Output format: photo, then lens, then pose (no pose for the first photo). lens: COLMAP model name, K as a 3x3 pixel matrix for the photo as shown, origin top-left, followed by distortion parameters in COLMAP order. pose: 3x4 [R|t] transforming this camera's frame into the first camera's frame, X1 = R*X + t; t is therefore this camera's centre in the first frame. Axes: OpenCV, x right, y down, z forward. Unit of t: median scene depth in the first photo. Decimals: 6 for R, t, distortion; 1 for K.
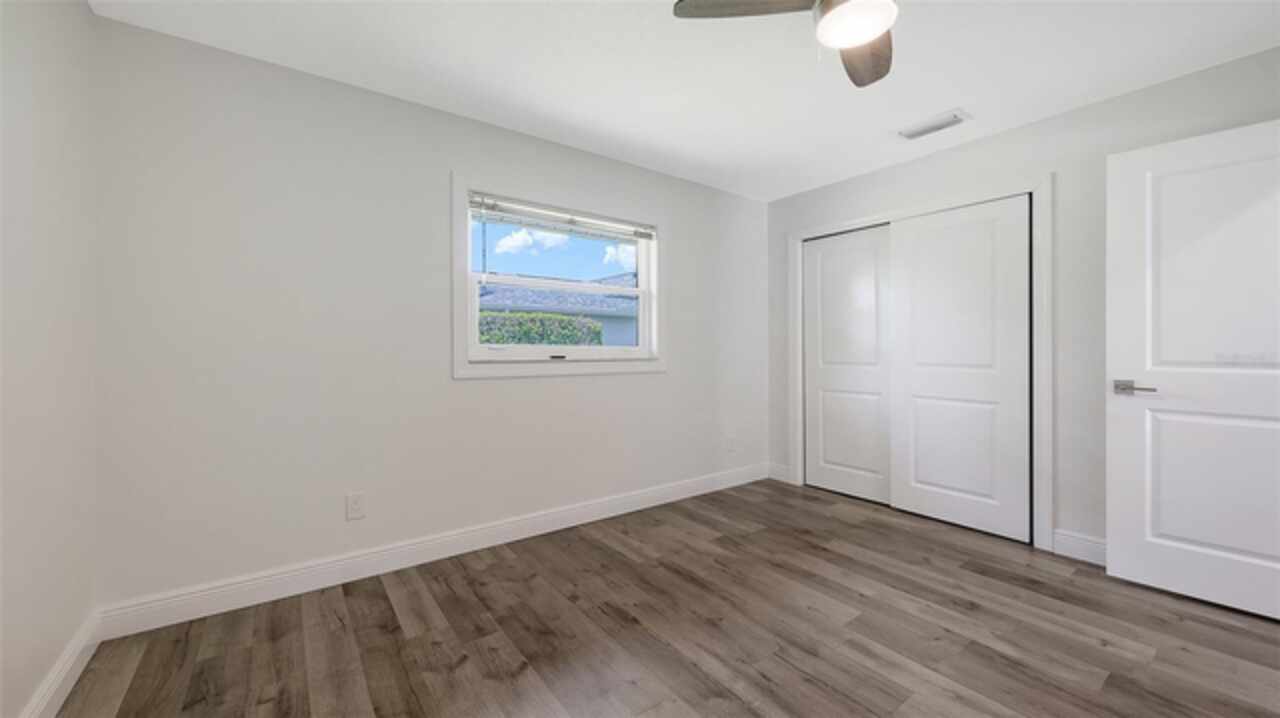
lens RADIAL K [[473.9, 0, 636.6], [0, 473.9, 356.0], [0, 0, 1]] dist [0.009887, -0.000949]
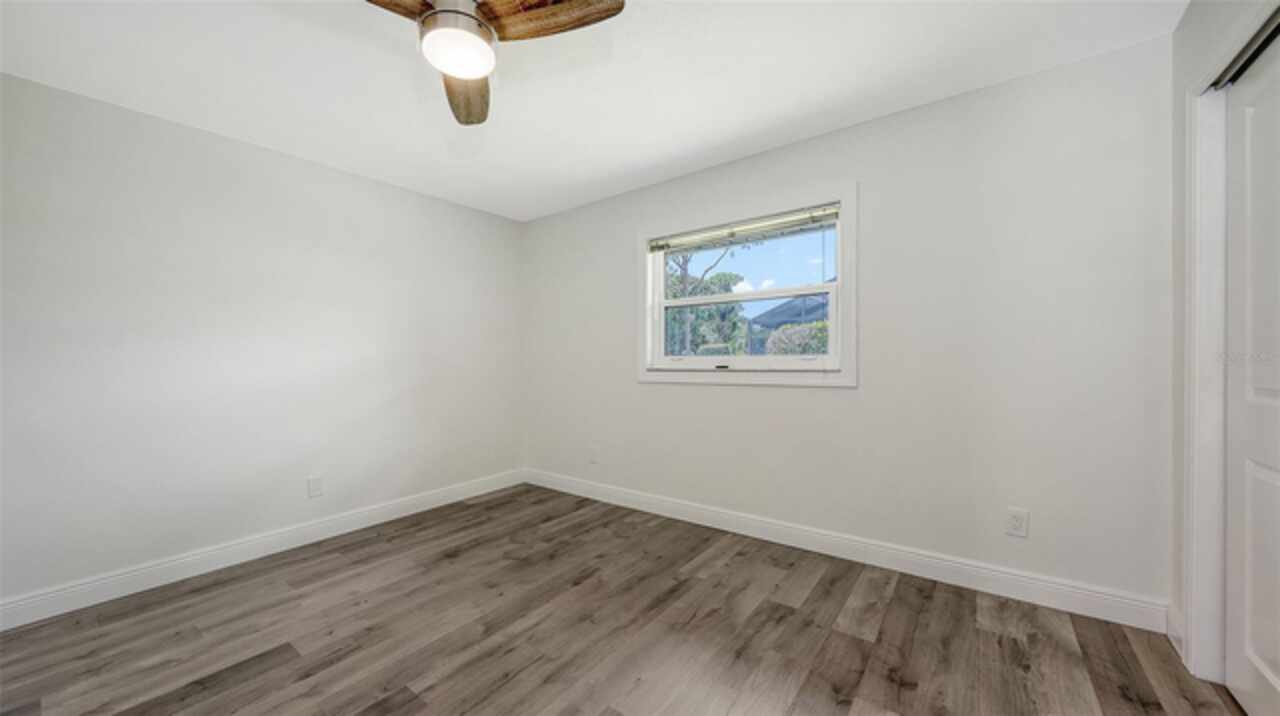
lens RADIAL K [[456.0, 0, 639.6], [0, 456.0, 368.0], [0, 0, 1]] dist [0.002890, 0.000128]
pose [[0.294892, 0.015601, -0.955403, 0.894450], [-0.001827, 0.999874, 0.015764, -0.013306], [0.955529, -0.002903, 0.294884, 0.625676]]
